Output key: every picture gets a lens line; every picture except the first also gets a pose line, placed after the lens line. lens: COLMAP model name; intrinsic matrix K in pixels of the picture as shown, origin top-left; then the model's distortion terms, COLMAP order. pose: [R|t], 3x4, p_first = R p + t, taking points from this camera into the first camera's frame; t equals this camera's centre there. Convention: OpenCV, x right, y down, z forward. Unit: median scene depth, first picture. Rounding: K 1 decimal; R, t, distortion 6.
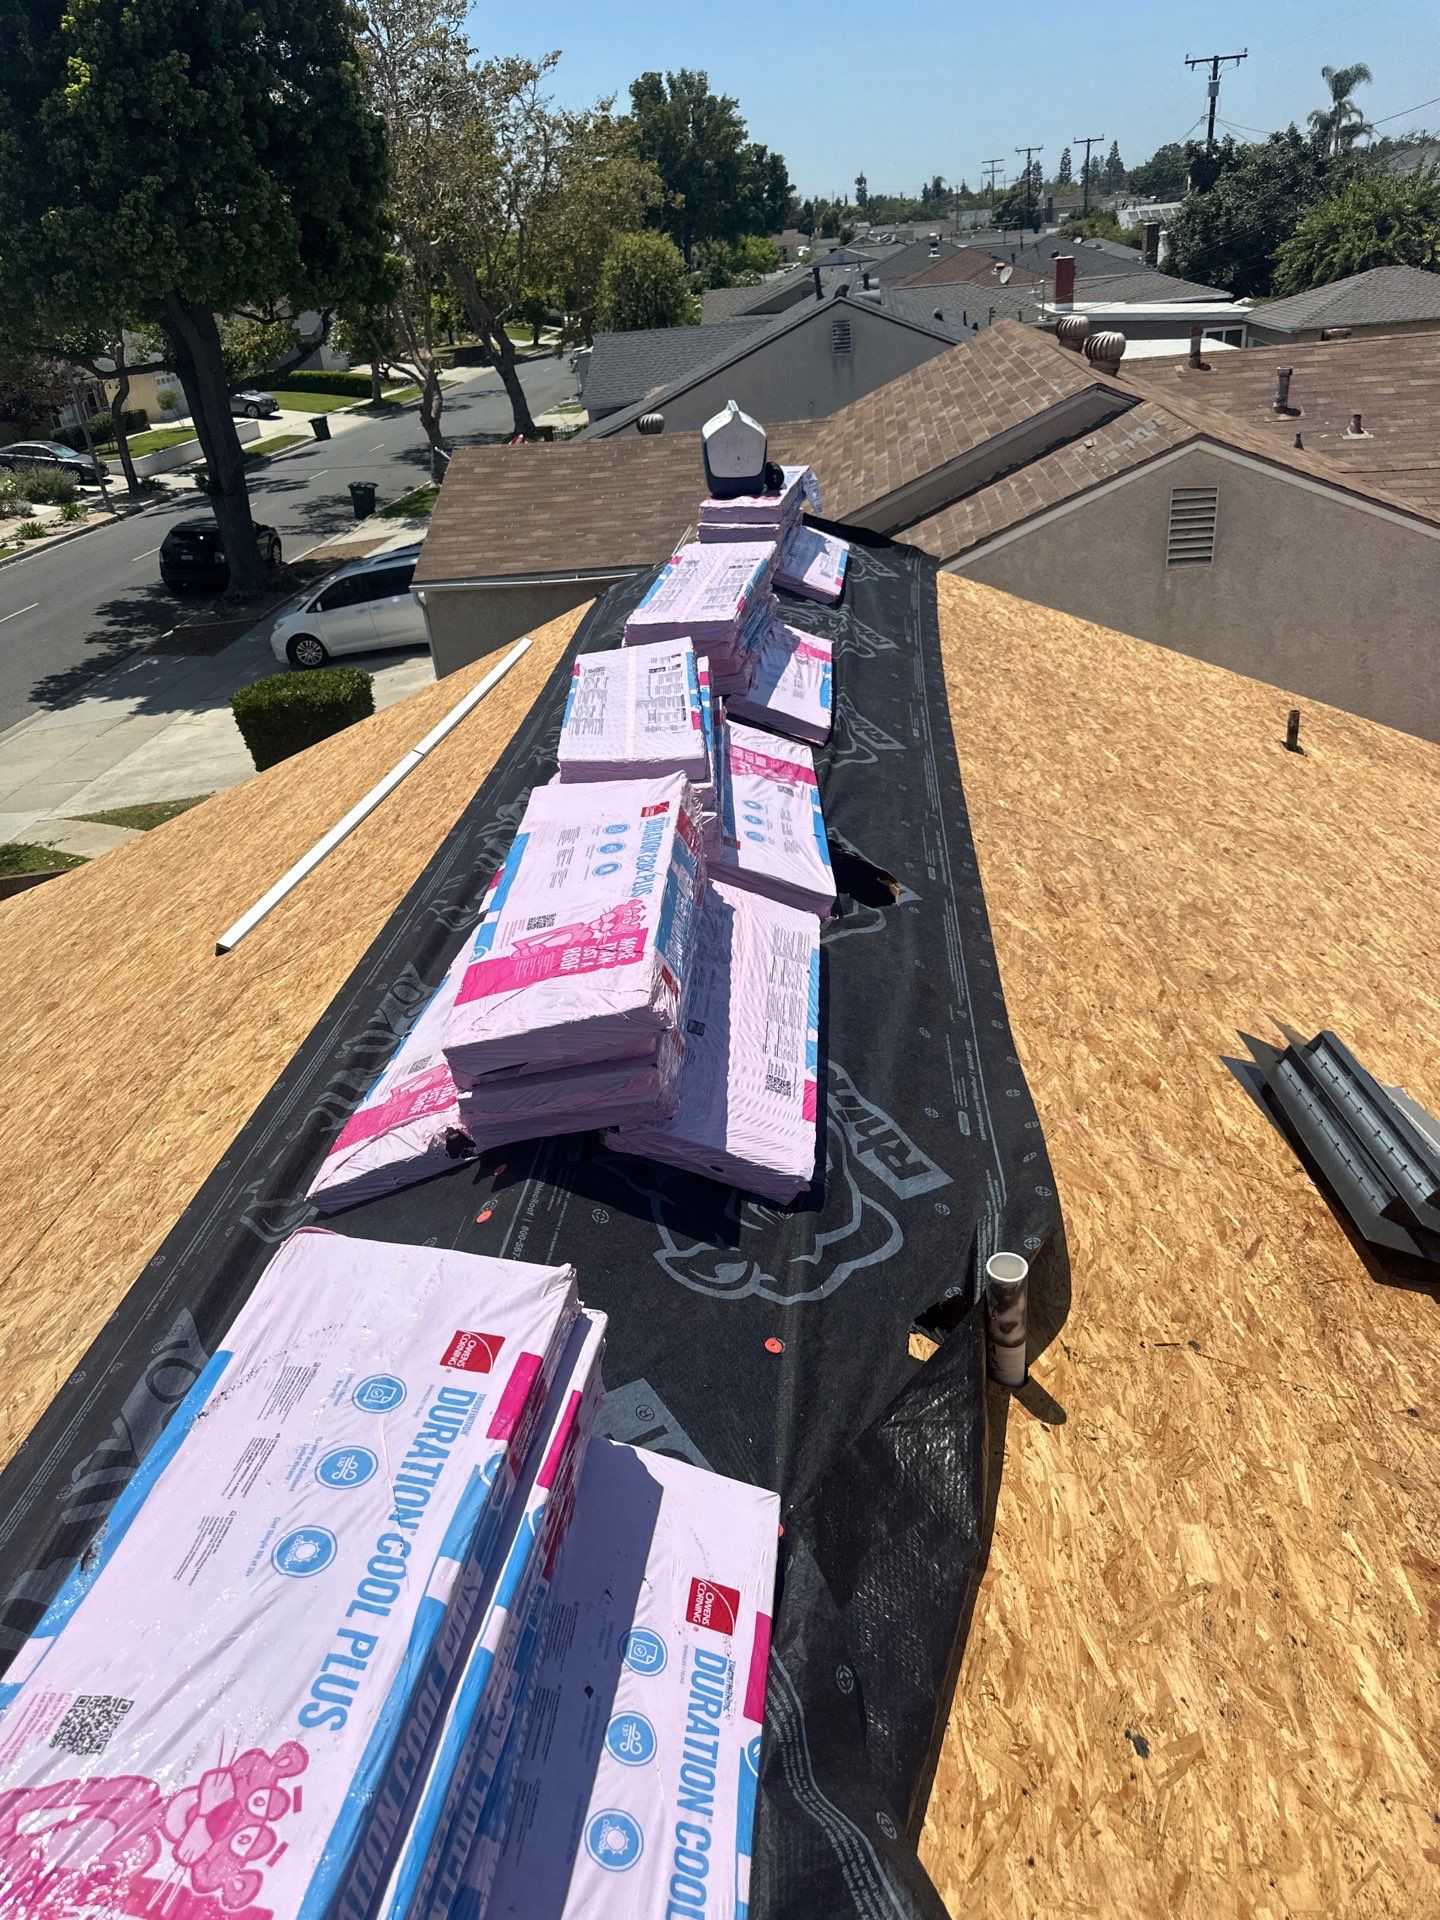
lens RADIAL K [[1358.9, 0, 727.2], [0, 1358.9, 953.1], [0, 0, 1]] dist [0.037233, -0.046581]
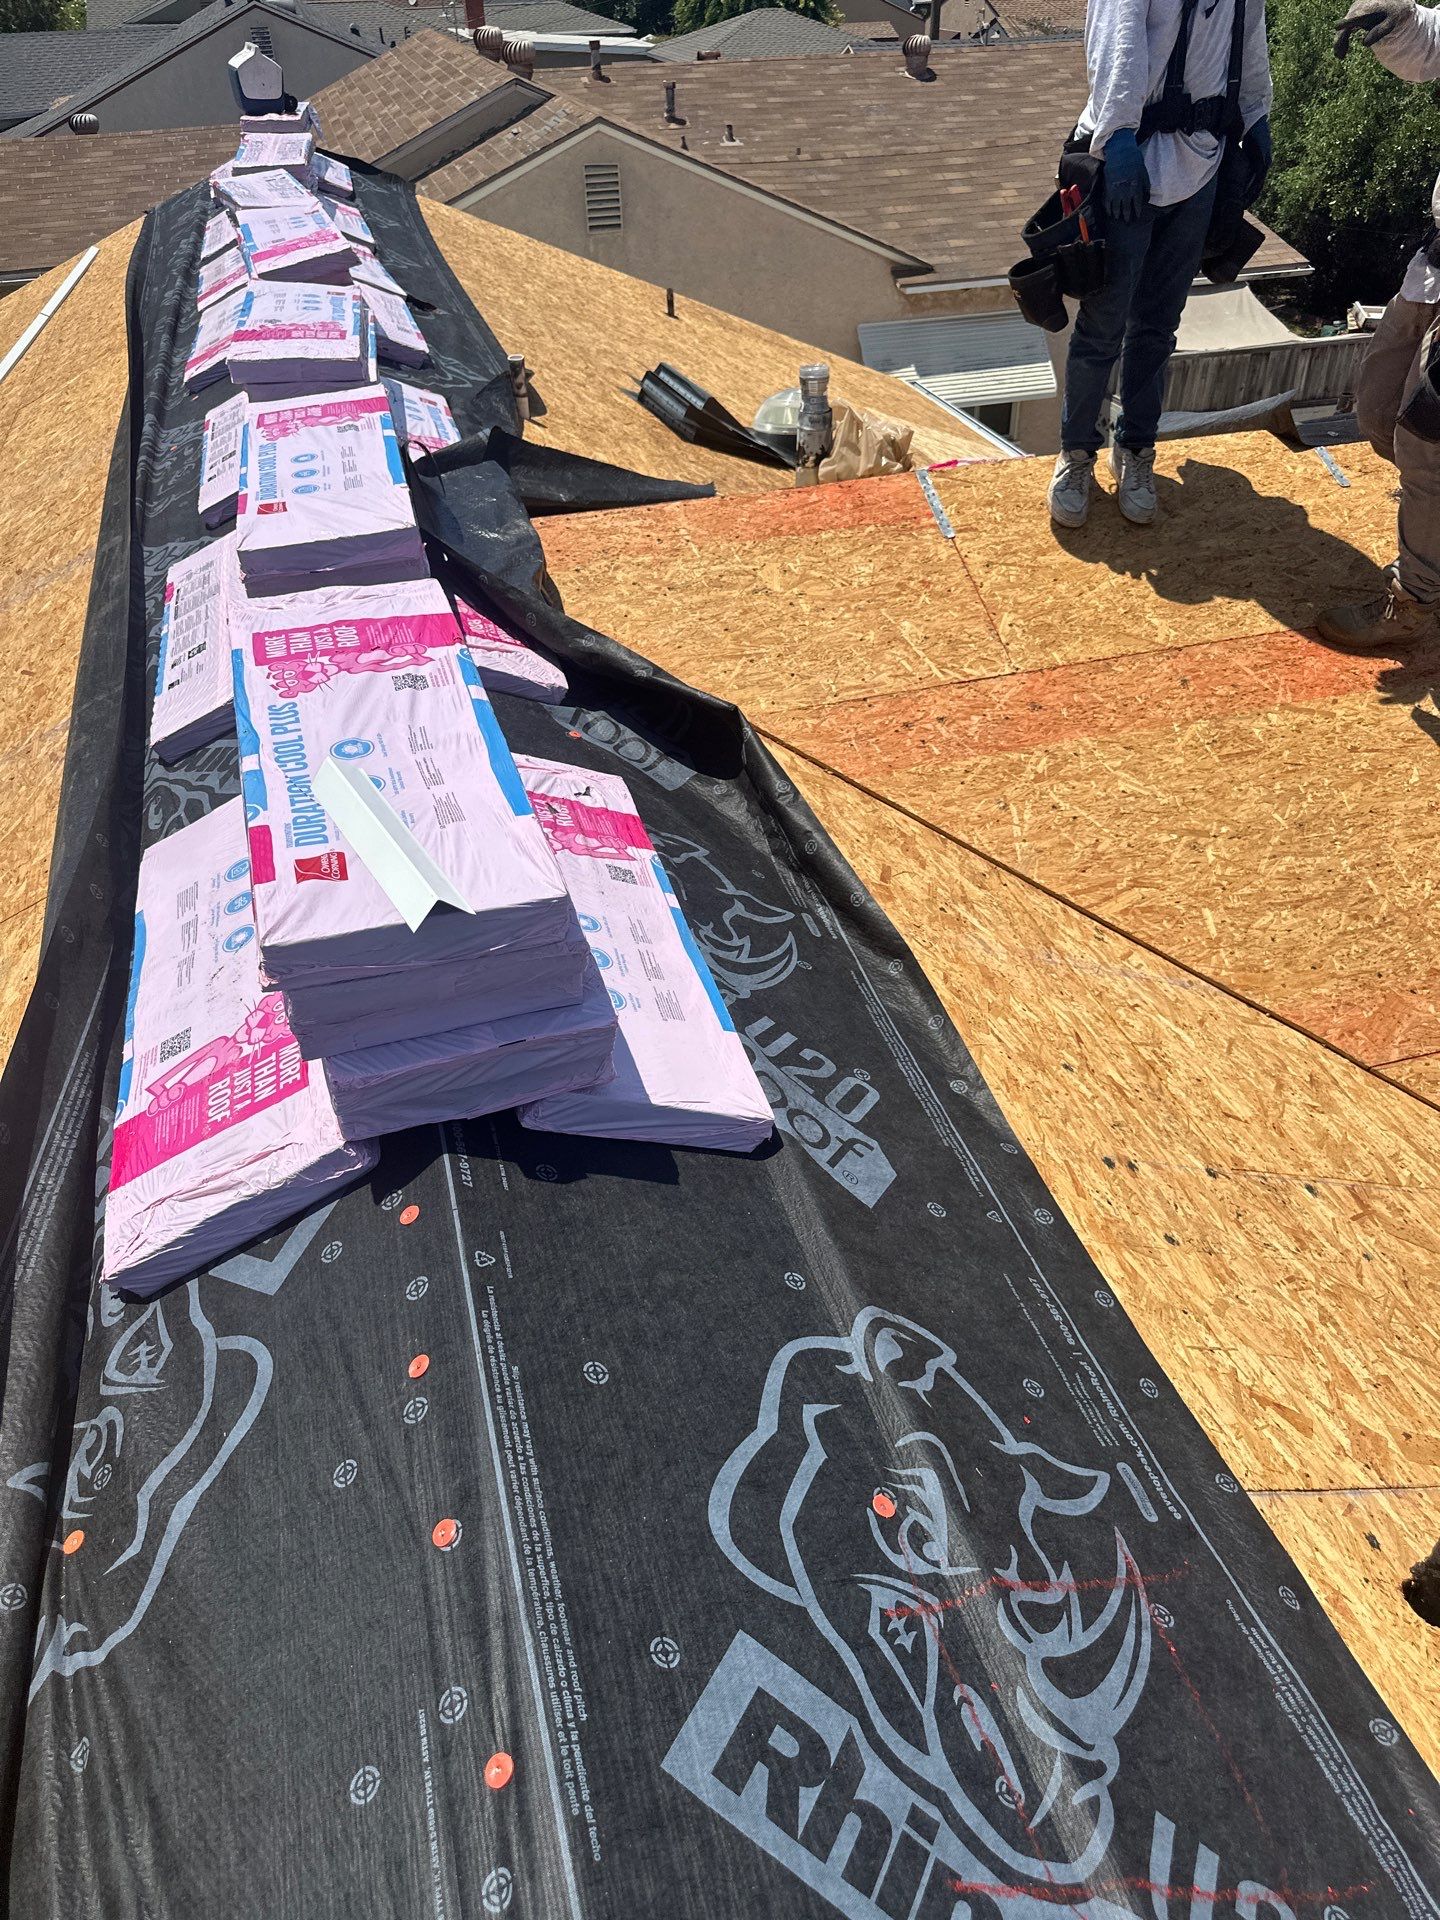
lens RADIAL K [[1358.9, 0, 719.1], [0, 1358.9, 931.4], [0, 0, 1]] dist [0.037233, -0.046581]
pose [[0.932476, -0.157840, 0.324924, -0.053291], [0.112581, 0.981670, 0.153784, 0.115295], [-0.343242, -0.106820, 0.933153, -0.196671]]
